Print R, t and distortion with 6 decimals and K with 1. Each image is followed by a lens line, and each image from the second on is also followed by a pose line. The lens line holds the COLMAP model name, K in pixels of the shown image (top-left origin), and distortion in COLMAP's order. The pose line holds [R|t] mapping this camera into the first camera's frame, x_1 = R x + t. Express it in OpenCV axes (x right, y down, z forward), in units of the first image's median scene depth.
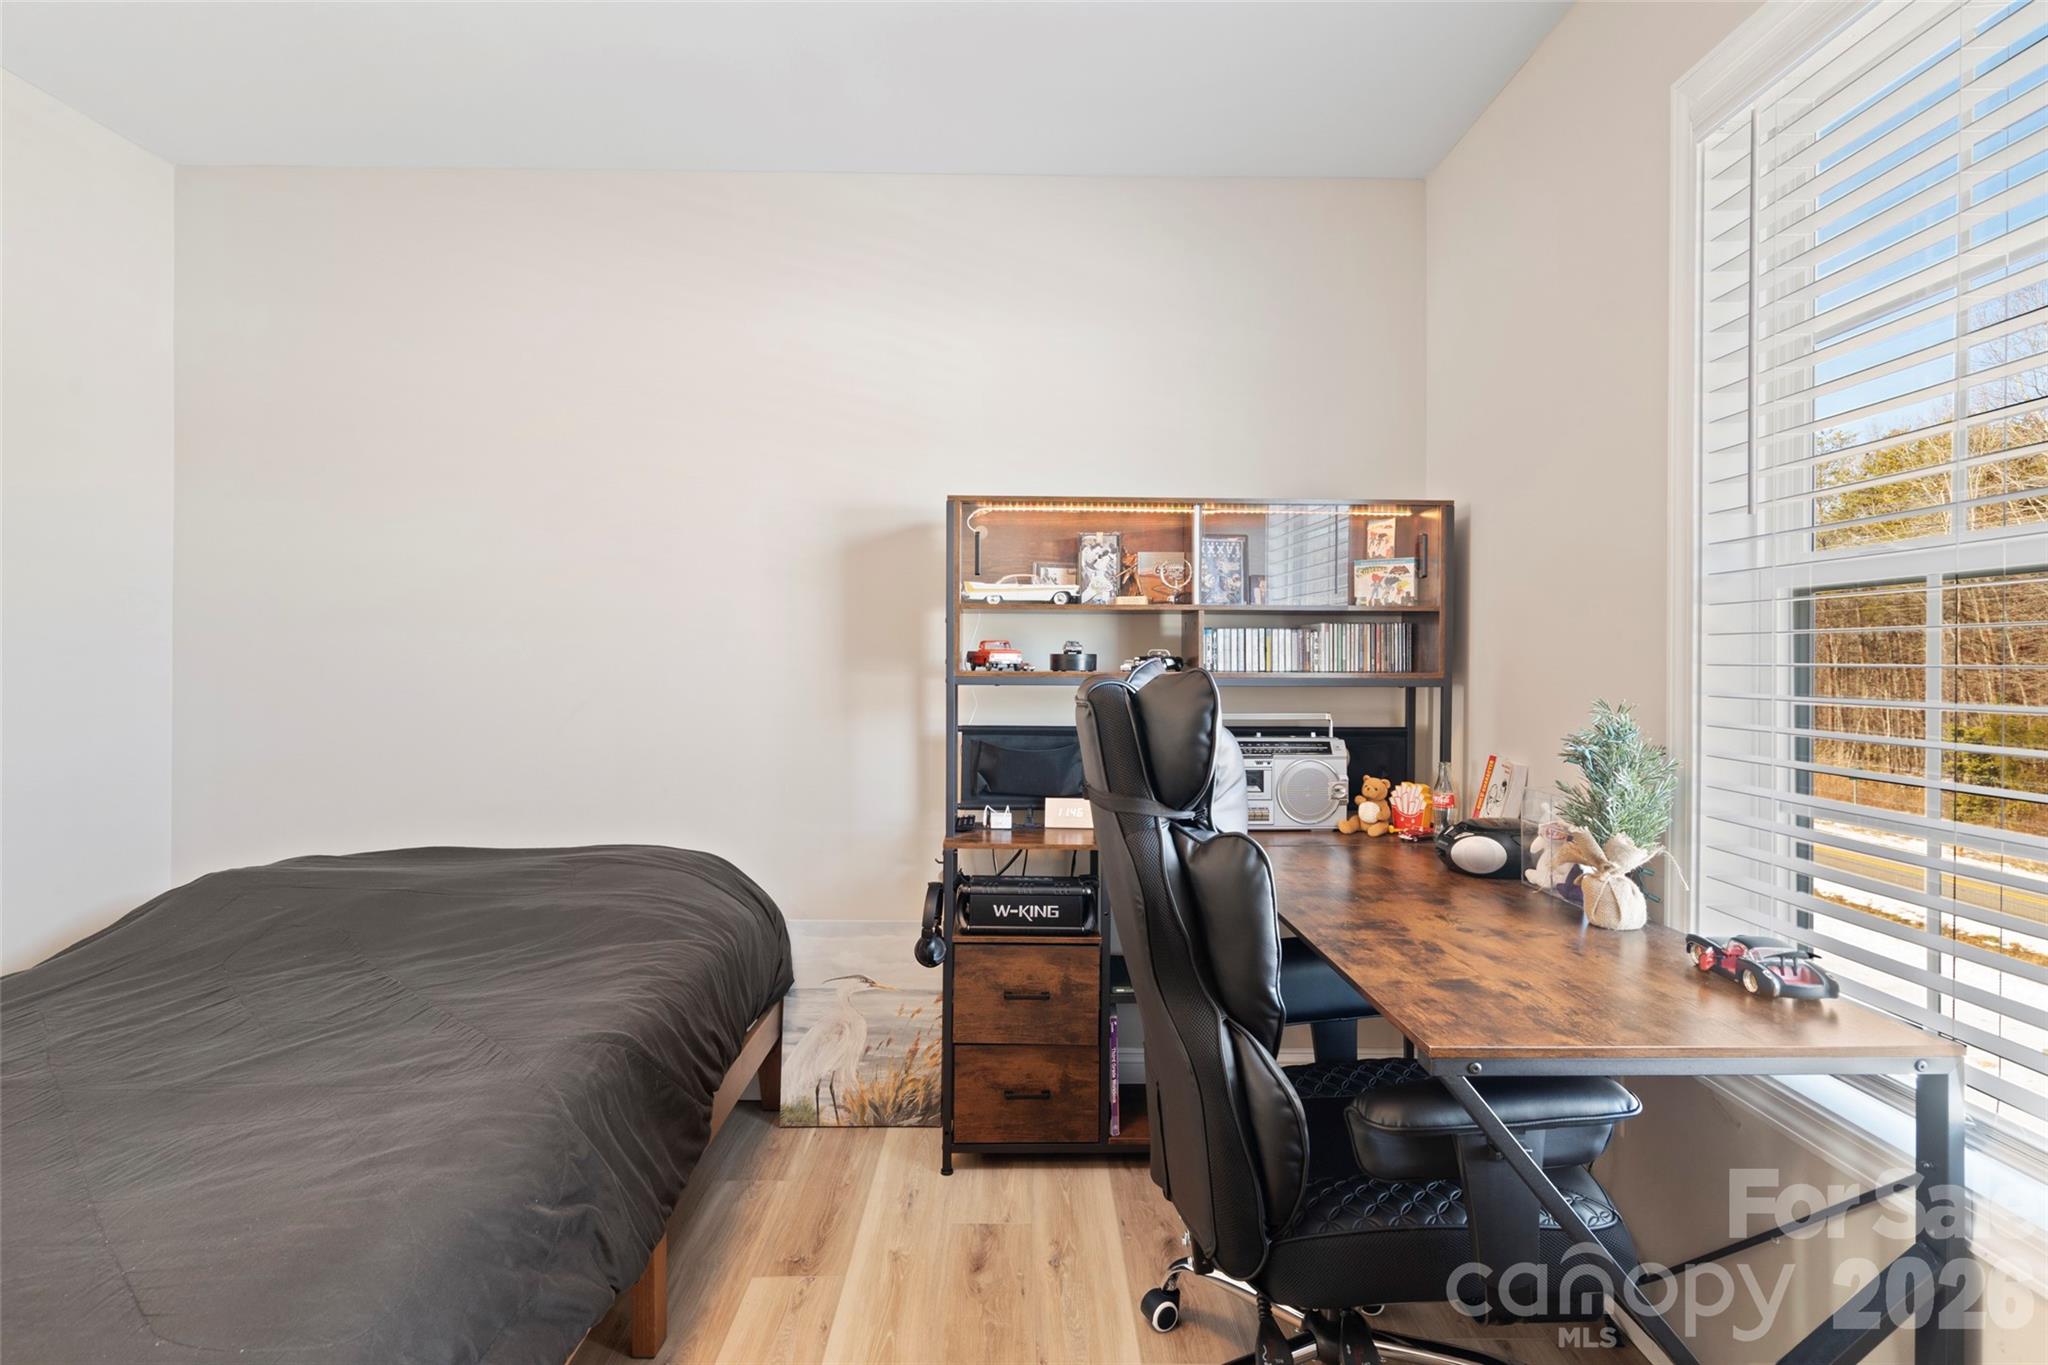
lens RADIAL K [[1001.8, 0, 1030.8], [0, 1001.8, 669.3], [0, 0, 1]] dist [0.000937, 0.000337]
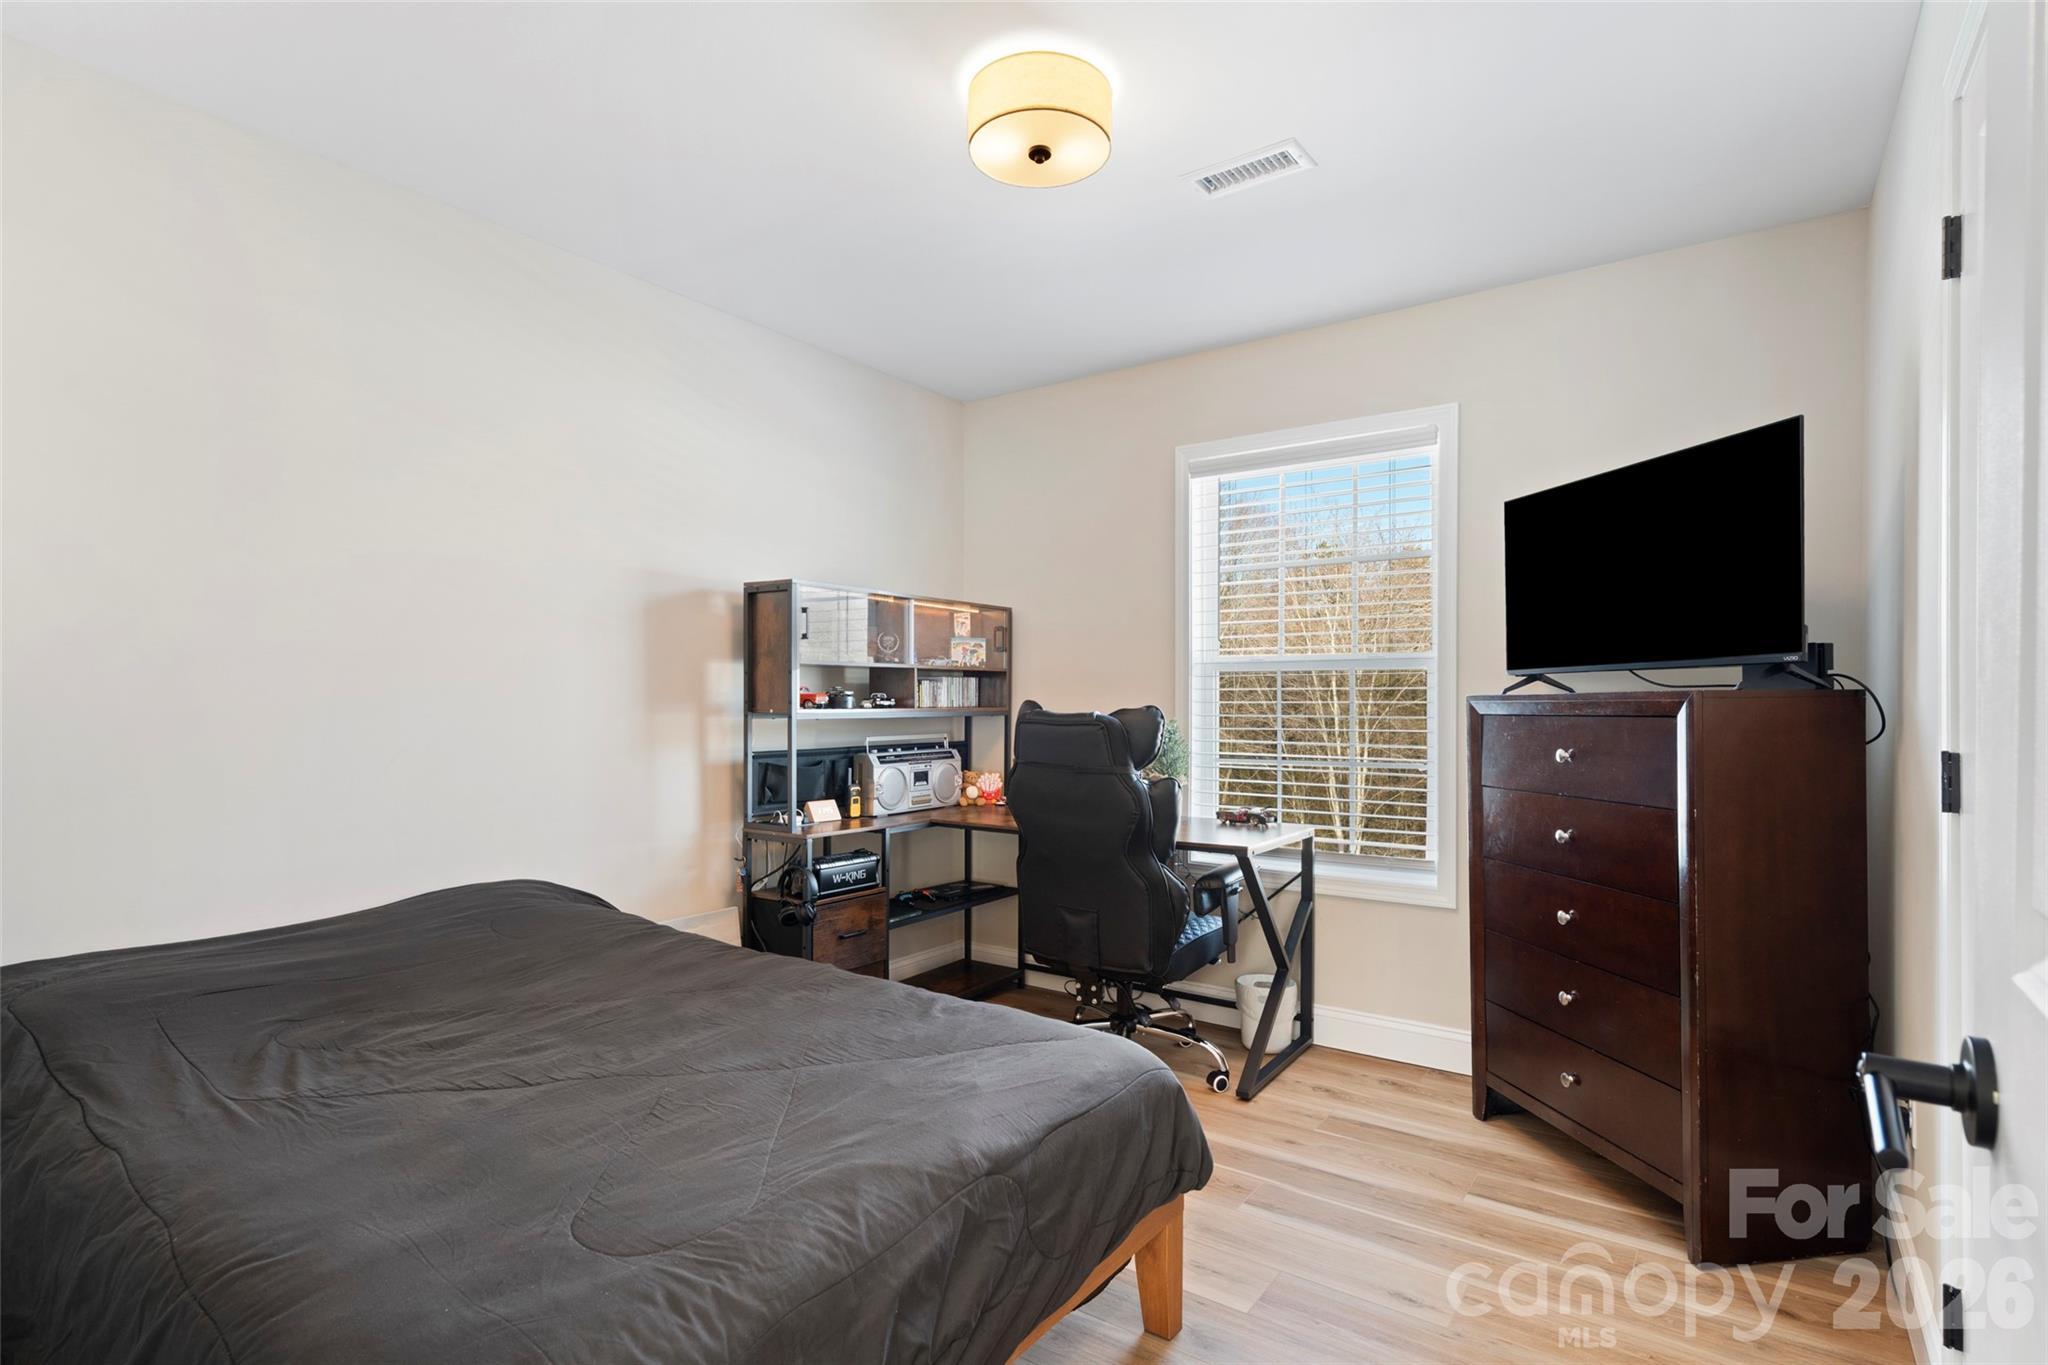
lens RADIAL K [[1014.5, 0, 1020.7], [0, 1014.5, 701.5], [0, 0, 1]] dist [0.004468, 0.001203]
pose [[0.591340, -0.003972, 0.806412, -0.931000], [0.008023, 0.999967, -0.000958, -0.004168], [-0.806382, 0.007036, 0.591353, -0.049713]]
